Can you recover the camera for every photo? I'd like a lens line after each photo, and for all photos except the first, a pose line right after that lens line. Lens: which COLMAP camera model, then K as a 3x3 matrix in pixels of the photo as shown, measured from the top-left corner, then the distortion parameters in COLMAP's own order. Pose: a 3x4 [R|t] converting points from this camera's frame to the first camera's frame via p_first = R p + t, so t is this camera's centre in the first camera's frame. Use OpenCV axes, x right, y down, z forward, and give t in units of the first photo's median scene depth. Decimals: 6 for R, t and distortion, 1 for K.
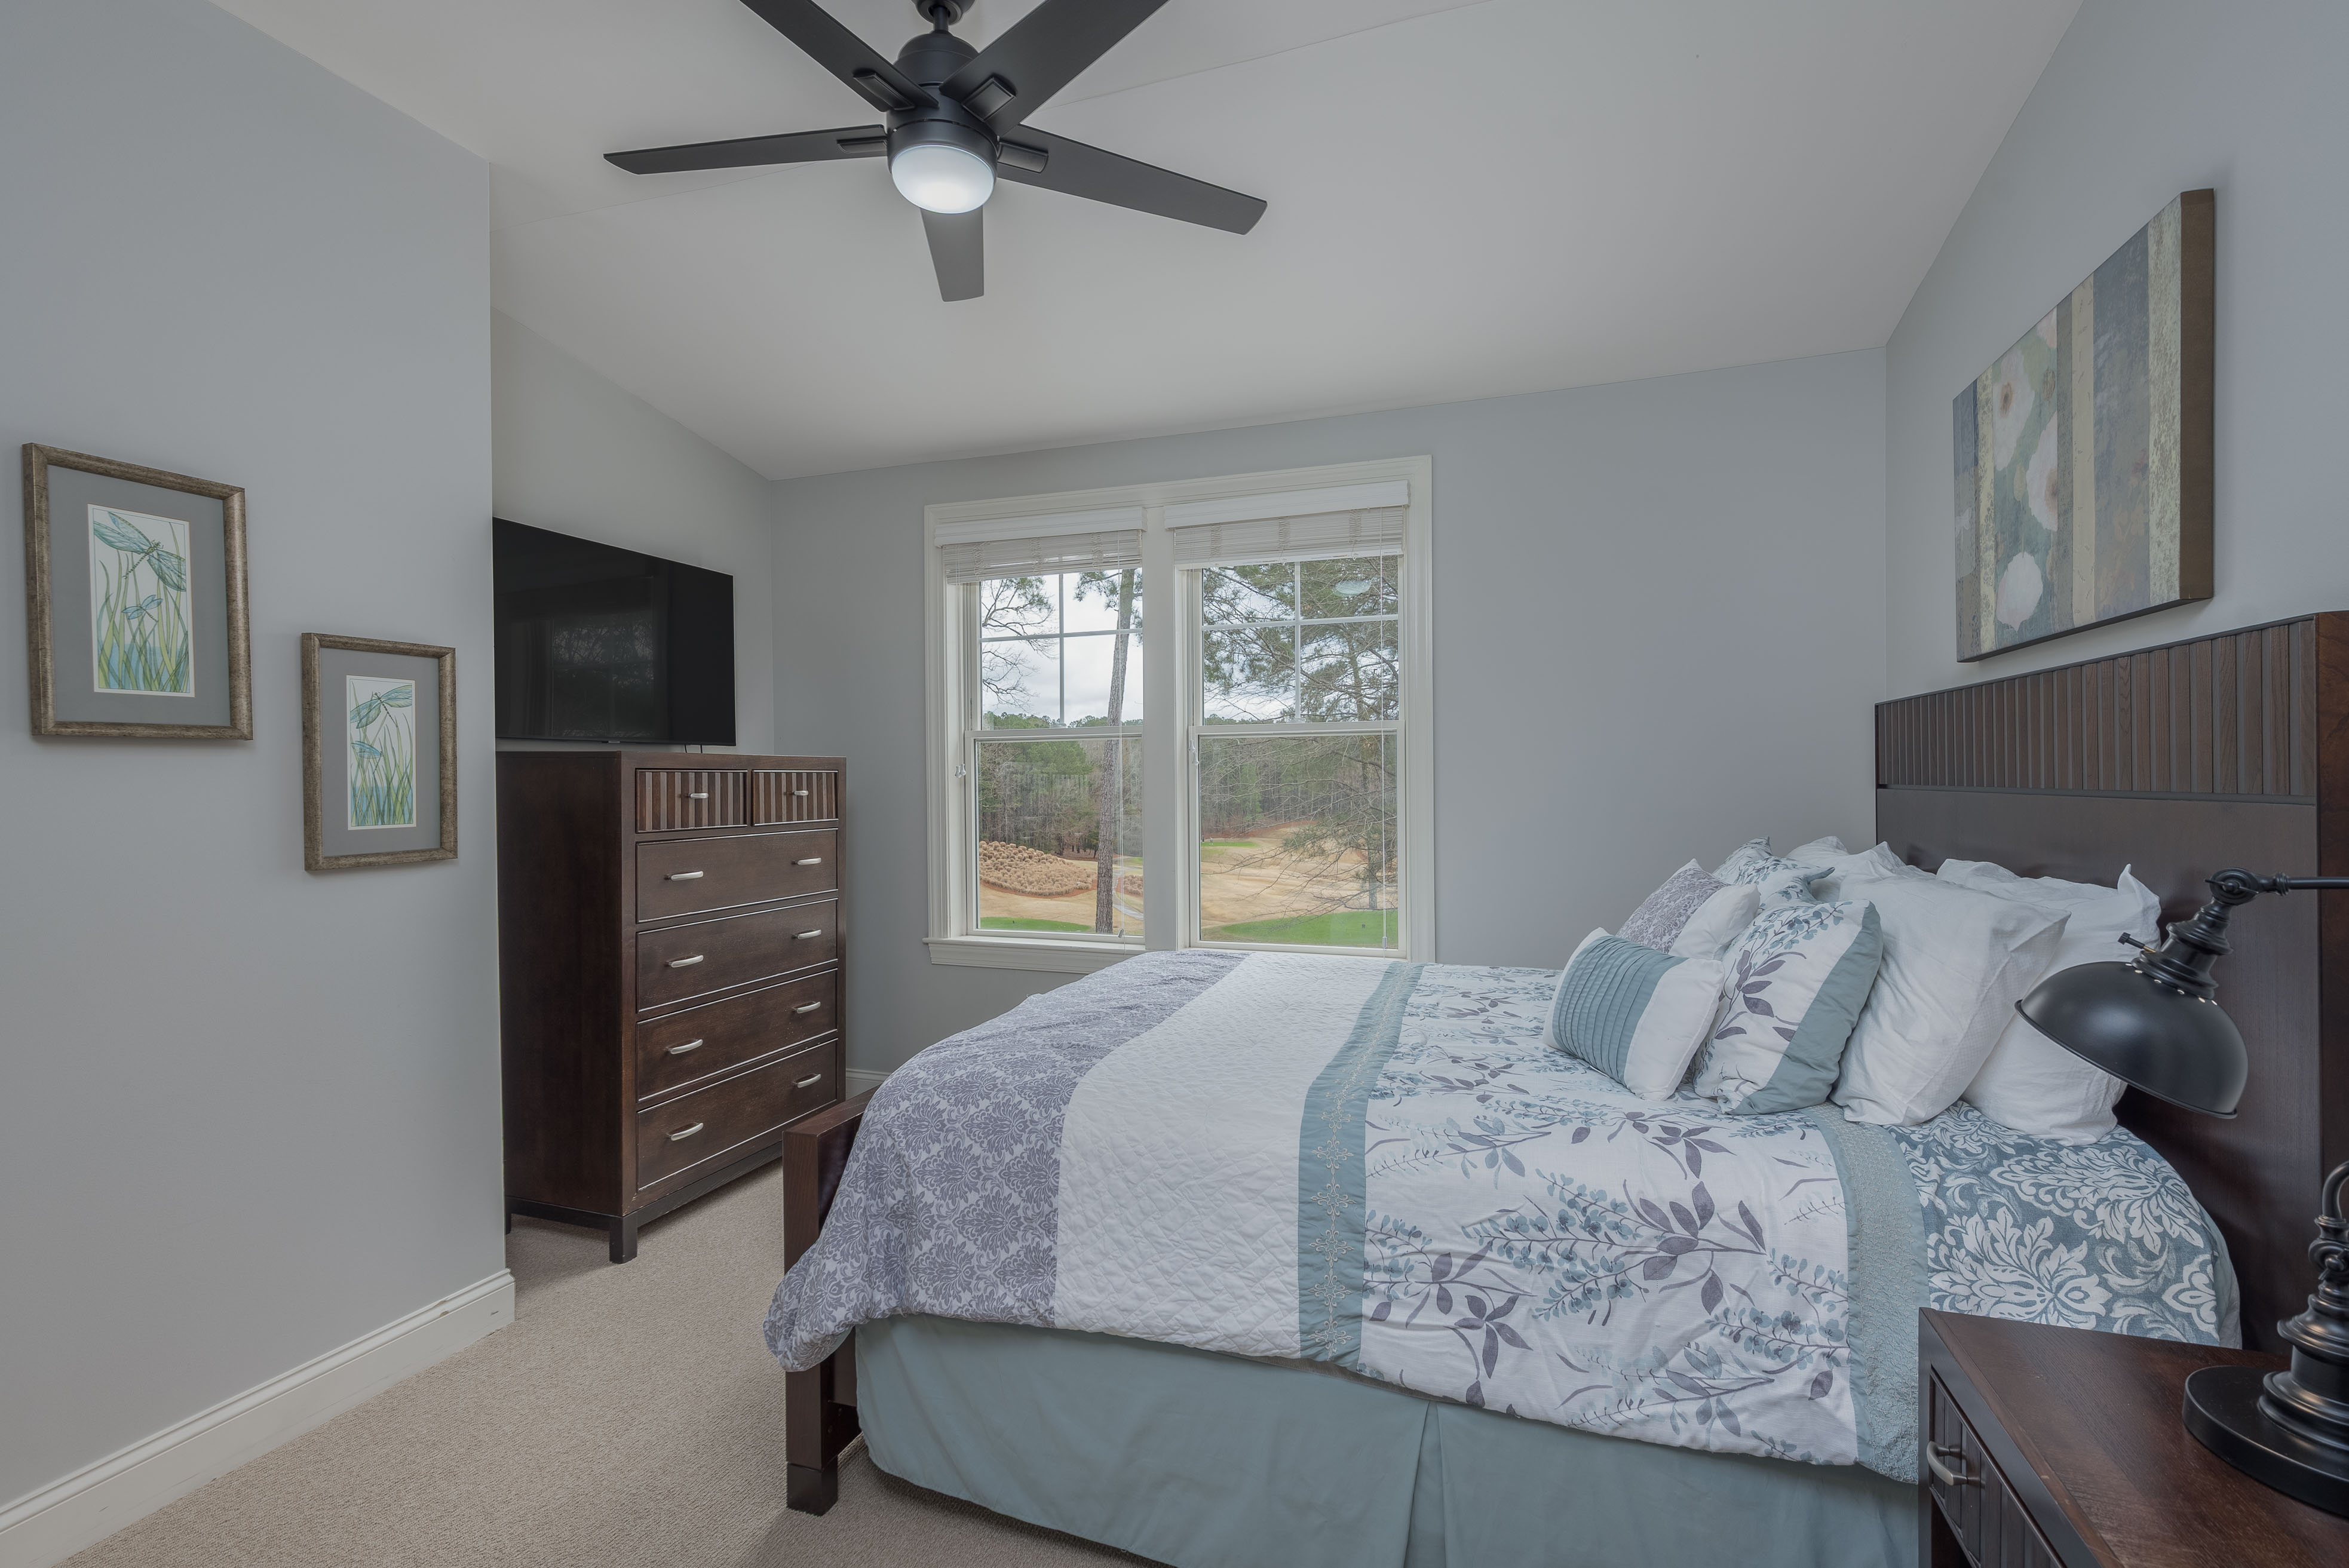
lens RADIAL K [[1058.1, 0, 1182.5], [0, 1058.1, 791.3], [0, 0, 1]] dist [0.002573, 0.000545]
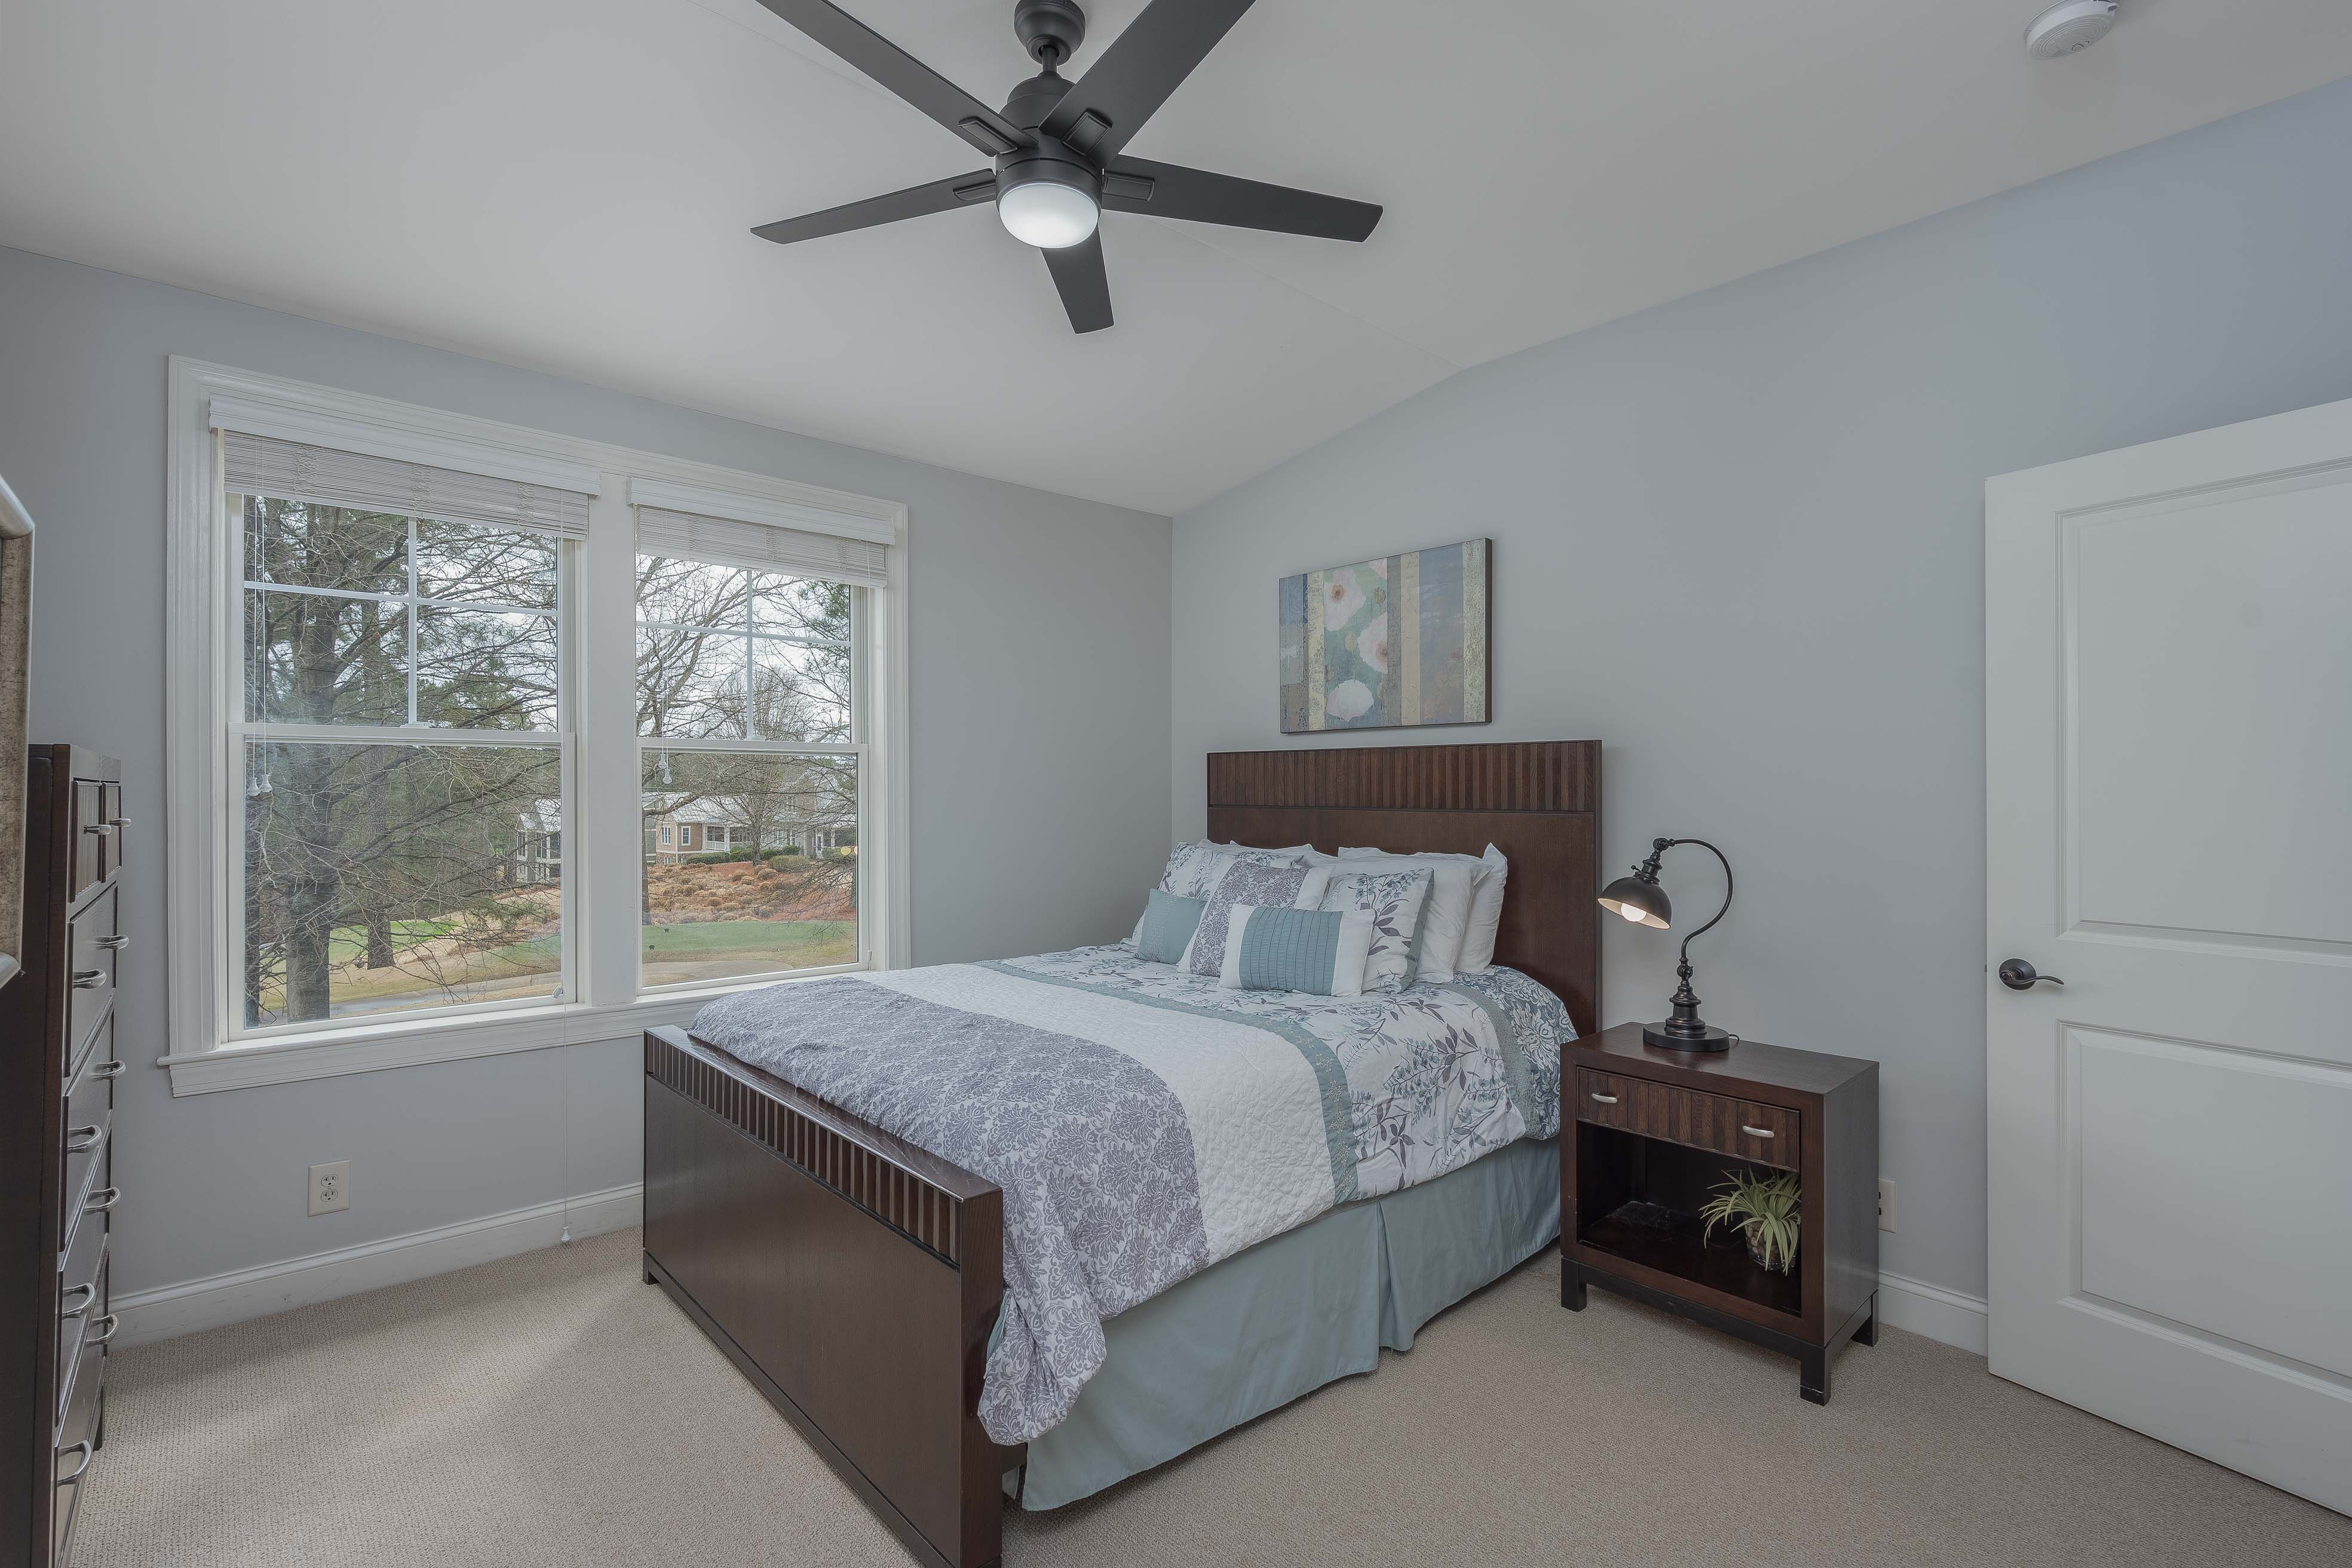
lens RADIAL K [[1059.4, 0, 1191.4], [0, 1059.4, 784.0], [0, 0, 1]] dist [0.002573, 0.000545]
pose [[0.482736, 0.014893, 0.875639, -1.278293], [0.004279, 0.999803, -0.019364, -0.011829], [-0.875755, 0.013094, 0.482578, 0.475401]]
